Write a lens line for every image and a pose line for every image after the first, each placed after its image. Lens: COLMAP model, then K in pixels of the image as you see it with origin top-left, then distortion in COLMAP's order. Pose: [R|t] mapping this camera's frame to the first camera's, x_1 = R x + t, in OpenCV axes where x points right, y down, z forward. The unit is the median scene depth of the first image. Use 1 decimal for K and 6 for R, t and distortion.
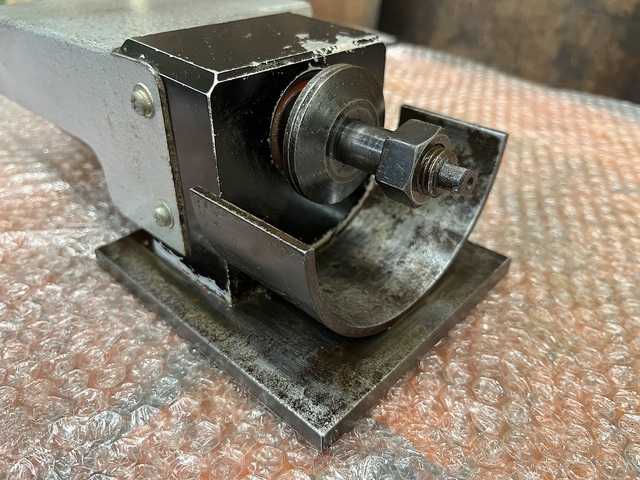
lens RADIAL K [[487.0, 0, 318.7], [0, 487.0, 255.3], [0, 0, 1]] dist [0.043047, -0.088475]
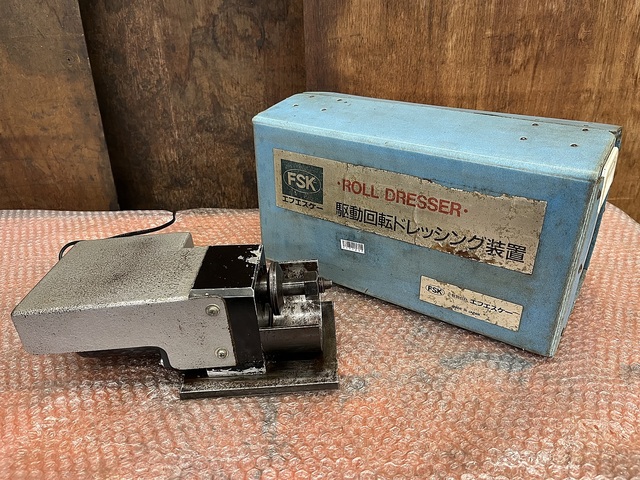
lens RADIAL K [[487.0, 0, 318.7], [0, 487.0, 255.3], [0, 0, 1]] dist [0.043047, -0.088475]
pose [[0.720696, -0.392733, 0.571277, -0.389945], [0.473104, 0.880963, 0.008785, -0.101502], [-0.506724, 0.263943, 0.820710, -0.412700]]
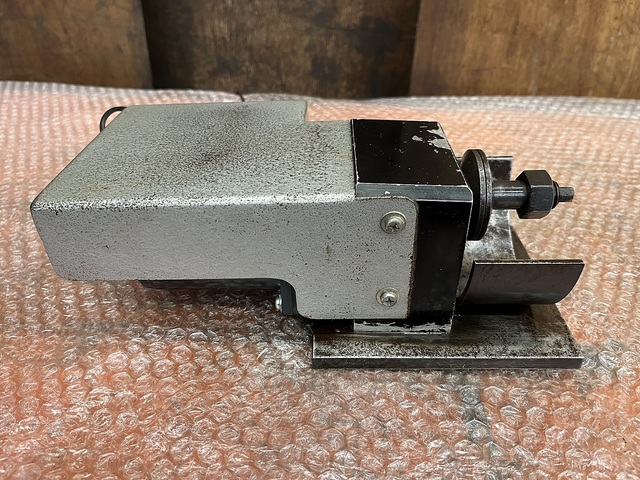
lens RADIAL K [[487.0, 0, 318.7], [0, 487.0, 255.3], [0, 0, 1]] dist [0.043047, -0.088475]
pose [[0.746311, -0.420527, 0.515922, -0.386459], [0.416399, 0.899696, 0.130995, -0.154246], [-0.519260, 0.117066, 0.846560, -0.005597]]
